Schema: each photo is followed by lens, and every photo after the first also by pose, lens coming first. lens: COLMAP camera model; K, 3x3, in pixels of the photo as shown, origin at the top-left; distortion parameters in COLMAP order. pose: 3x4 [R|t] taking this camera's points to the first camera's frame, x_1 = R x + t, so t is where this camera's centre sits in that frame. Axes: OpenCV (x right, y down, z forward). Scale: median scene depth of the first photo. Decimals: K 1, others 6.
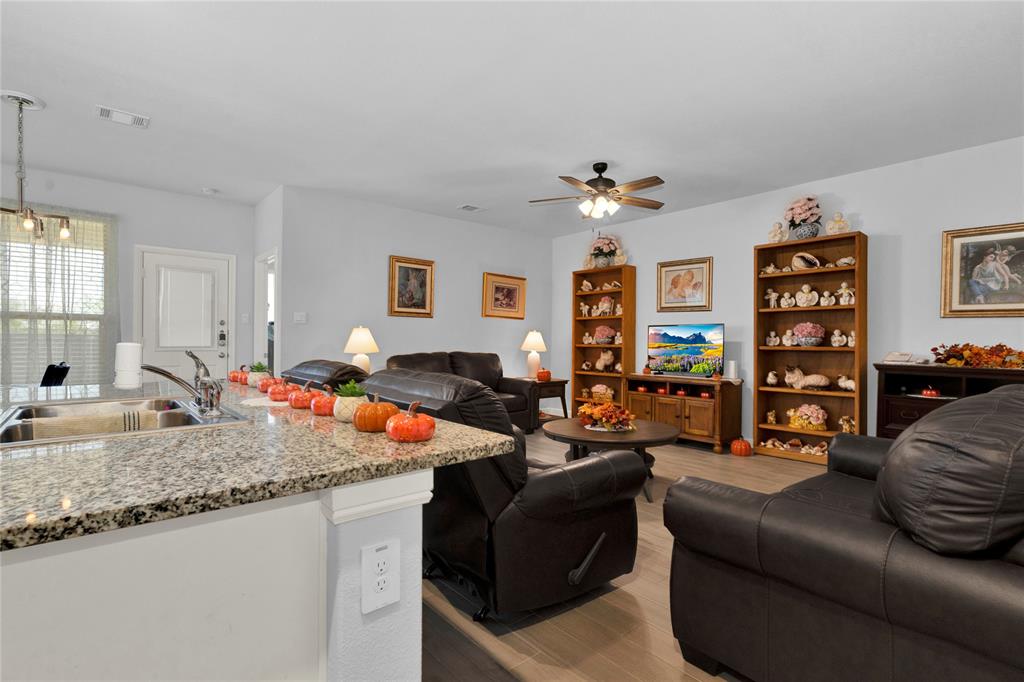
lens RADIAL K [[499.5, 0, 510.8], [0, 499.5, 341.3], [0, 0, 1]] dist [0.002341, 0.000666]
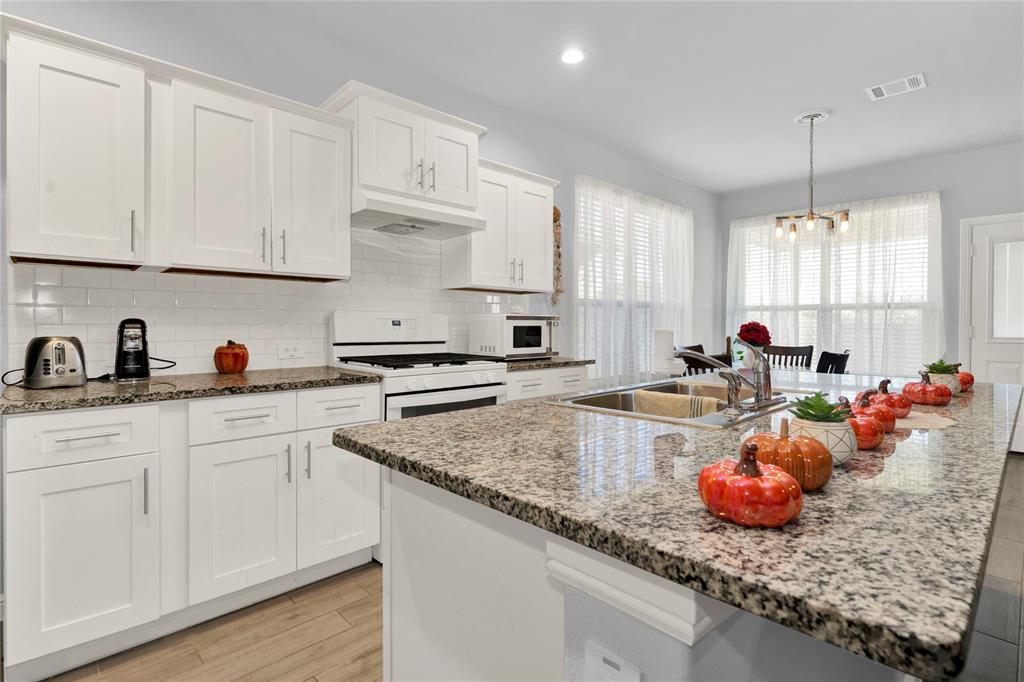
lens RADIAL K [[499.5, 0, 511.6], [0, 499.5, 327.3], [0, 0, 1]] dist [0.002341, 0.000666]
pose [[0.048093, -0.003942, -0.998835, 0.393944], [-0.004881, 0.999979, -0.004181, 0.005906], [0.998831, 0.005077, 0.048072, 0.942190]]
